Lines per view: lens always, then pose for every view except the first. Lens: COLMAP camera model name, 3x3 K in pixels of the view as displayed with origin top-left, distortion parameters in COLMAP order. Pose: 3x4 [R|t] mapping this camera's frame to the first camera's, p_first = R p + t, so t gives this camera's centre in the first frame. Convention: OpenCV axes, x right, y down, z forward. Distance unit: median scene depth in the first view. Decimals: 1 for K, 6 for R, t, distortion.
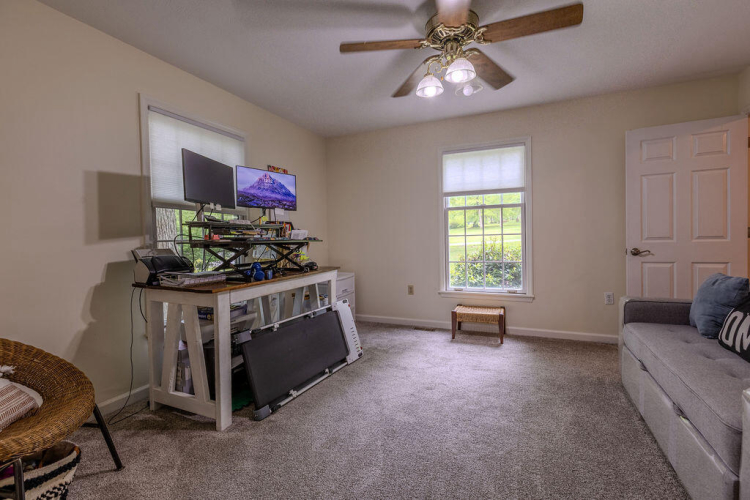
lens RADIAL K [[336.3, 0, 375.9], [0, 336.3, 239.6], [0, 0, 1]] dist [-0.000569, -0.000567]
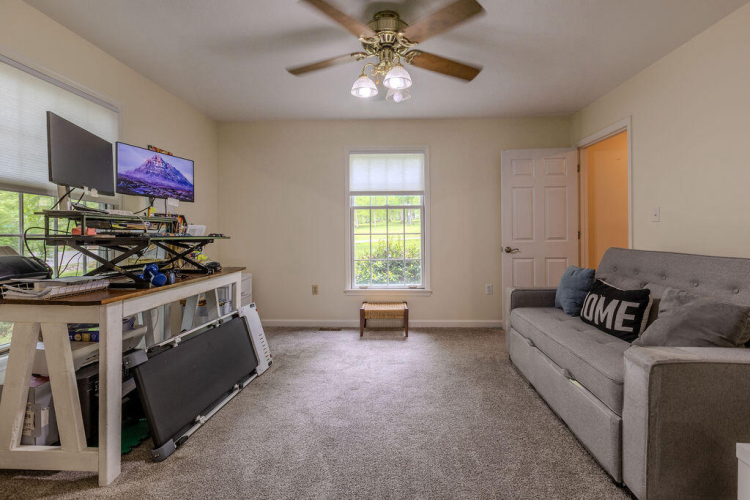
lens RADIAL K [[341.1, 0, 376.9], [0, 341.1, 228.3], [0, 0, 1]] dist [-0.000216, -0.000278]
pose [[0.929135, 0.021588, 0.369109, -0.142717], [-0.011143, 0.999476, -0.030406, 0.001688], [-0.369572, 0.024138, 0.928888, 0.030882]]
